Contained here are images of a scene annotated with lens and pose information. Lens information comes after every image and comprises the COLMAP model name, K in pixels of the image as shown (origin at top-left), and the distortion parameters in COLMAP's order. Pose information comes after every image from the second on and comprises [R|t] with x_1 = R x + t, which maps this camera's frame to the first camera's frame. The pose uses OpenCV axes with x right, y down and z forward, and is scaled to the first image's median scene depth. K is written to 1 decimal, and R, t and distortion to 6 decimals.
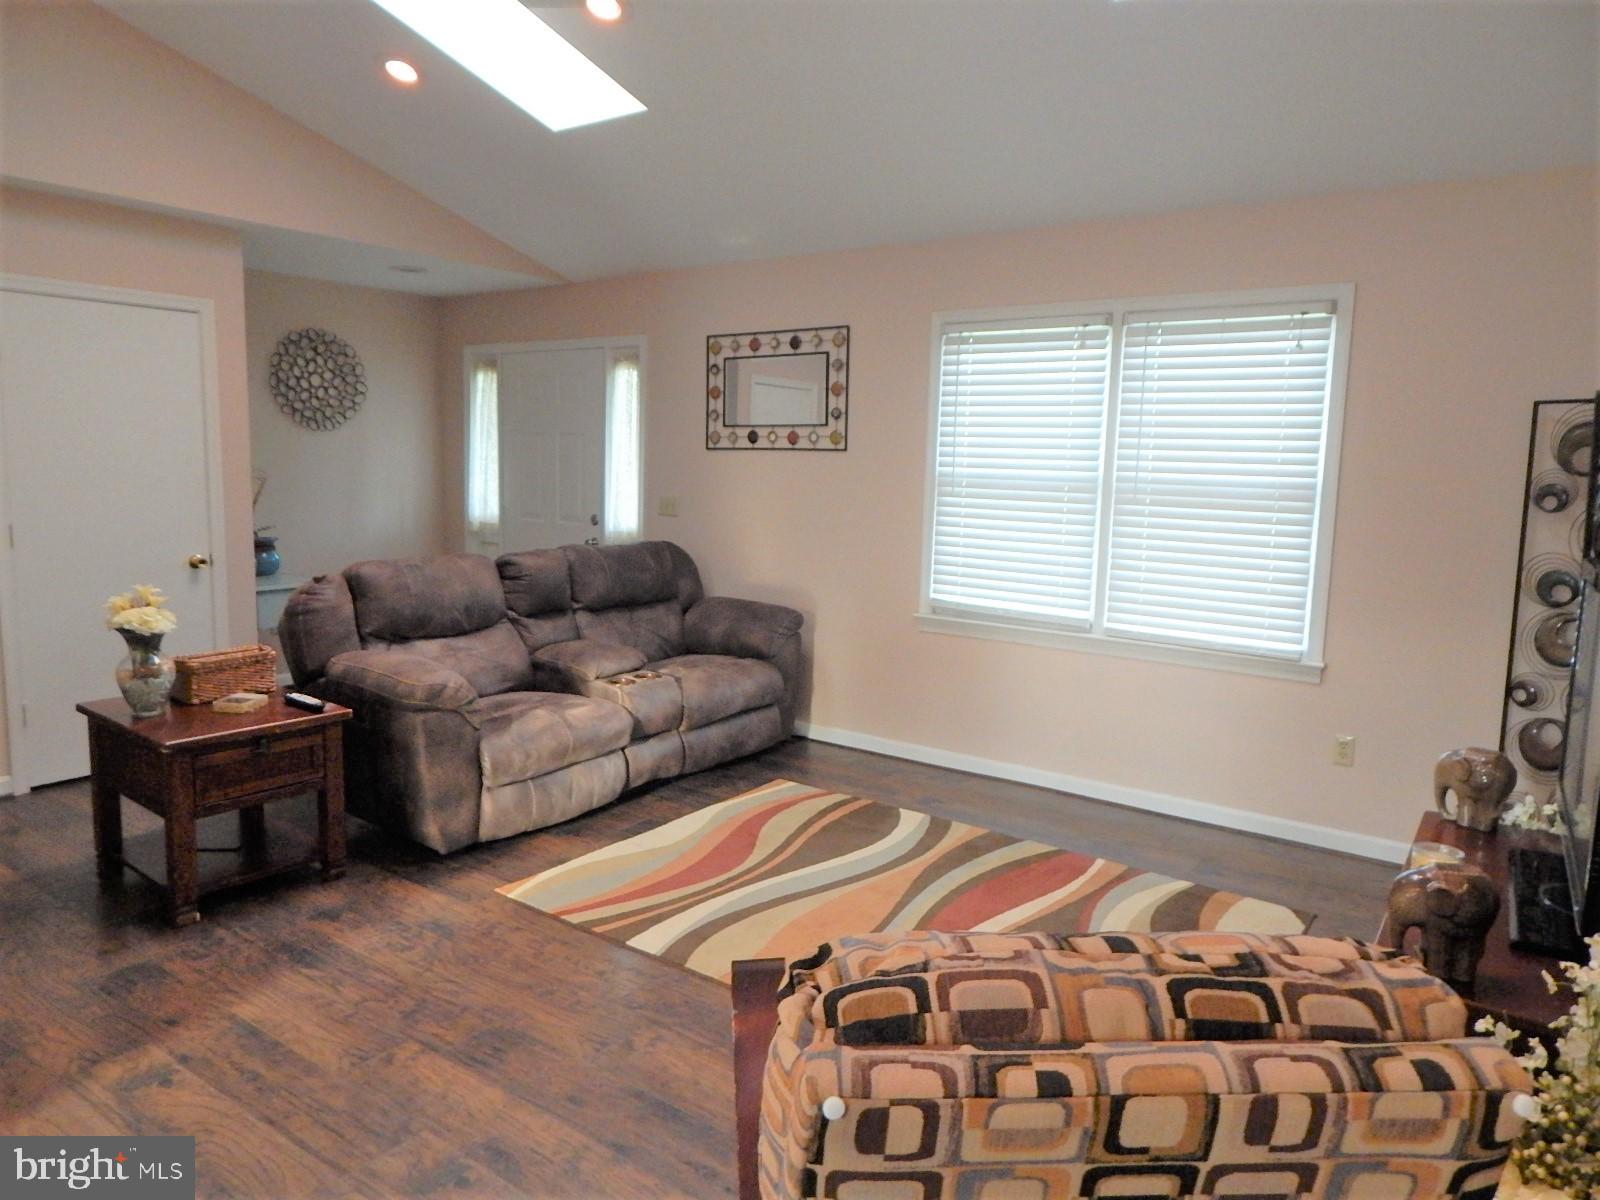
lens RADIAL K [[1058.0, 0, 800.5], [0, 1058.0, 593.7], [0, 0, 1]] dist [0.000159, -0.003025]
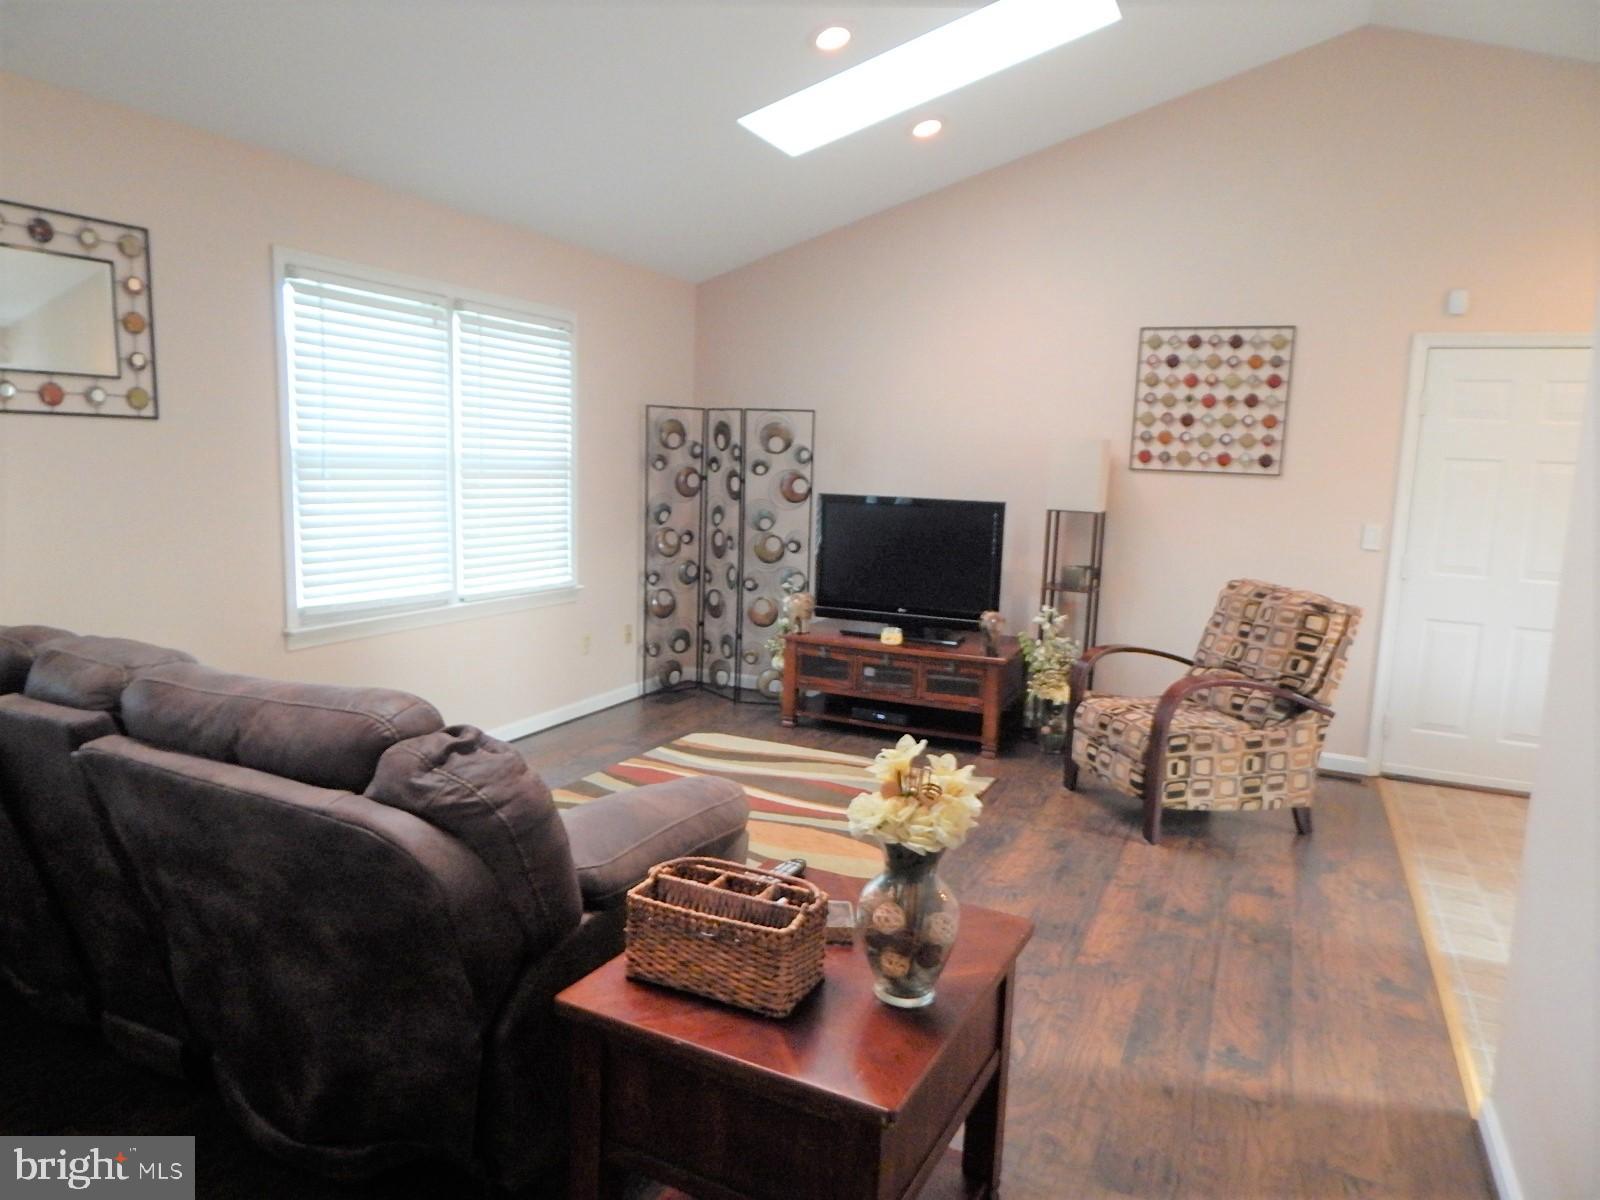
lens RADIAL K [[1059.2, 0, 807.7], [0, 1059.2, 597.1], [0, 0, 1]] dist [-0.002024, -0.002290]
pose [[-0.194340, -0.160907, 0.967647, -0.924854], [0.083797, 0.980125, 0.179812, -0.146500], [-0.977348, 0.116031, -0.176994, 0.965003]]
